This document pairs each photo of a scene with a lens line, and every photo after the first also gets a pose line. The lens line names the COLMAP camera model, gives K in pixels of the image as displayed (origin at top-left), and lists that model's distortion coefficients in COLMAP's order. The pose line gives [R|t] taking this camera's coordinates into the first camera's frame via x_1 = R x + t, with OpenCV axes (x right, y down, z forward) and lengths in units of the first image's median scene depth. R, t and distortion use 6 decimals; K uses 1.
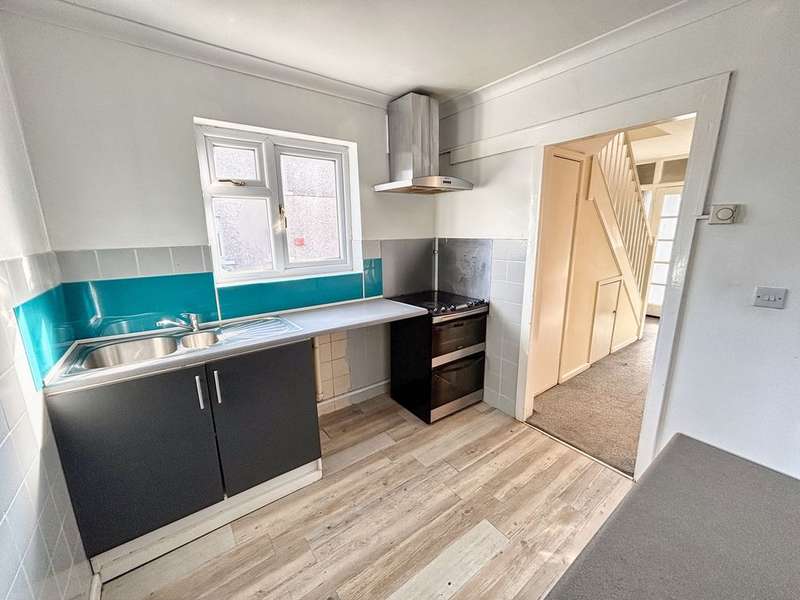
lens RADIAL K [[327.0, 0, 397.6], [0, 327.0, 299.6], [0, 0, 1]] dist [0.001512, -0.000008]
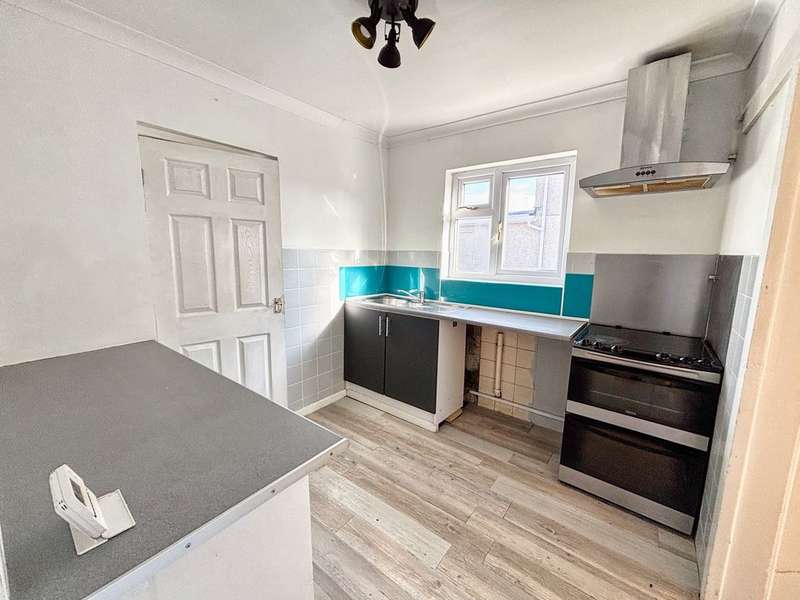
lens RADIAL K [[327.0, 0, 397.6], [0, 327.0, 299.6], [0, 0, 1]] dist [0.001512, -0.000008]
pose [[0.261377, 0.157624, -0.952280, 0.800054], [-0.225052, 0.969337, 0.098676, -0.044575], [0.938634, 0.188521, 0.288836, 0.371116]]
